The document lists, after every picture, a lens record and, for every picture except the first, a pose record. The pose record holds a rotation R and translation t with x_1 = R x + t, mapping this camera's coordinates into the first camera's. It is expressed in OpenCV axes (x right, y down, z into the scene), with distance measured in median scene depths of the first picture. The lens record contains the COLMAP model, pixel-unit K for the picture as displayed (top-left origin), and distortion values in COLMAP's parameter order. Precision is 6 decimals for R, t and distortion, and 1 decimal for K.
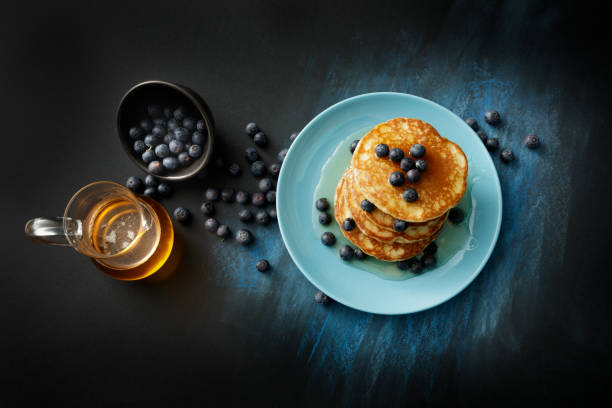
lens RADIAL K [[860.0, 0, 306.0], [0, 860.0, 204.0], [0, 0, 1]] dist [-0.021122, -0.005777]
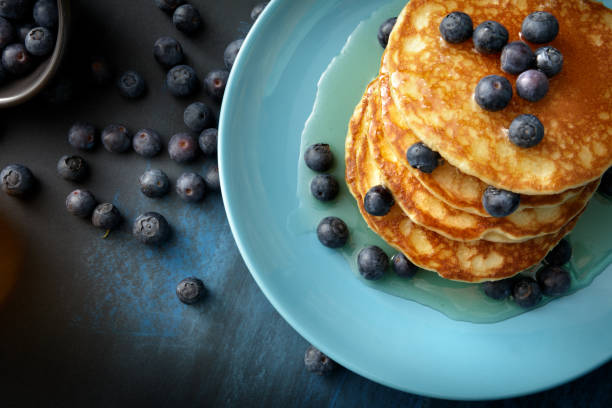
lens RADIAL K [[860.0, 0, 306.0], [0, 860.0, 204.0], [0, 0, 1]] dist [-0.021122, -0.005777]
pose [[0.999920, -0.005400, -0.011397, 0.017419], [0.005773, 0.999441, 0.032939, 0.010739], [0.011213, -0.033002, 0.999392, 0.555361]]
